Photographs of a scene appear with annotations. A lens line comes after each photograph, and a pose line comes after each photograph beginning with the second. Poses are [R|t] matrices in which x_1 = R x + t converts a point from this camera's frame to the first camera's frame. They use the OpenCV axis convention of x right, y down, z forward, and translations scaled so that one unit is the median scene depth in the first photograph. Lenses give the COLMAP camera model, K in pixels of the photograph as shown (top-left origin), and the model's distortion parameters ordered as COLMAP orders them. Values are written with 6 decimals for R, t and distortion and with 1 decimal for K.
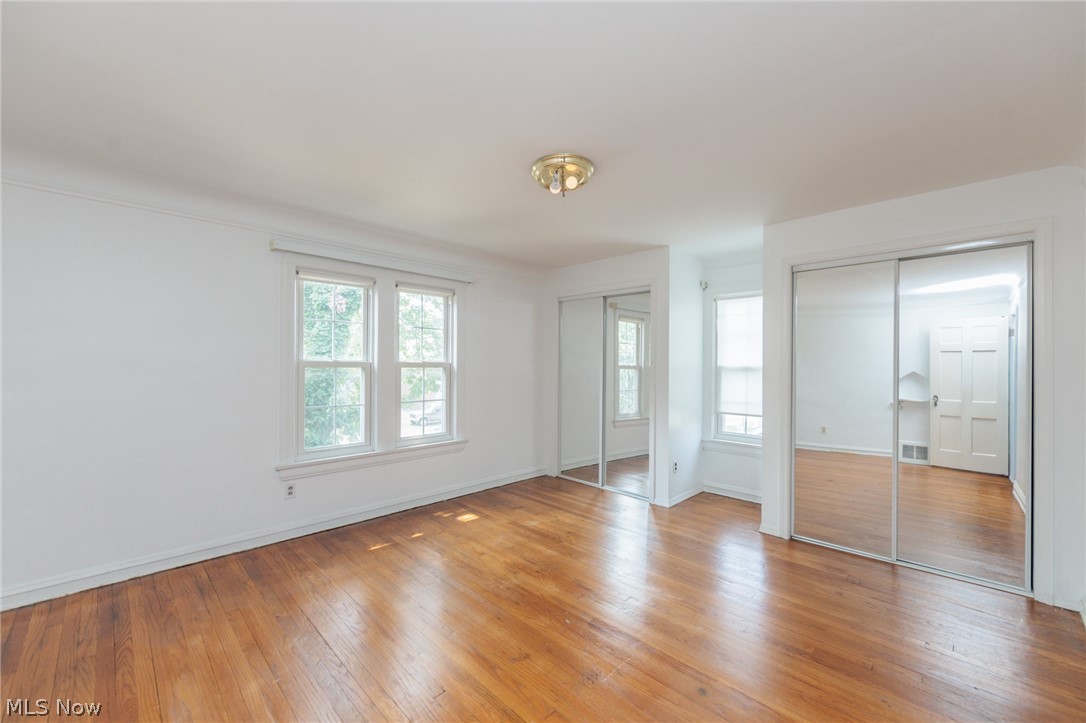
lens RADIAL K [[428.9, 0, 545.2], [0, 428.9, 366.7], [0, 0, 1]] dist [-0.001271, 0.000166]
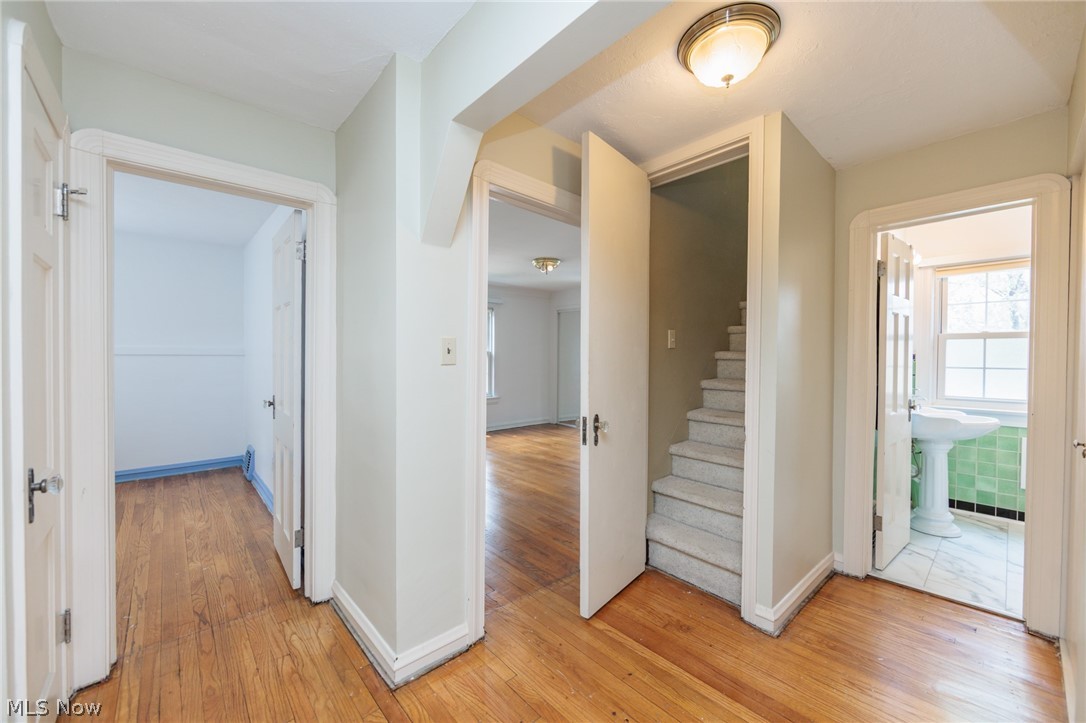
lens RADIAL K [[428.9, 0, 541.2], [0, 428.9, 358.0], [0, 0, 1]] dist [-0.001271, 0.000166]
pose [[0.997530, -0.000191, -0.070238, 0.098373], [0.000749, 0.999968, 0.007916, 0.002825], [0.070235, -0.007949, 0.997499, -0.683170]]
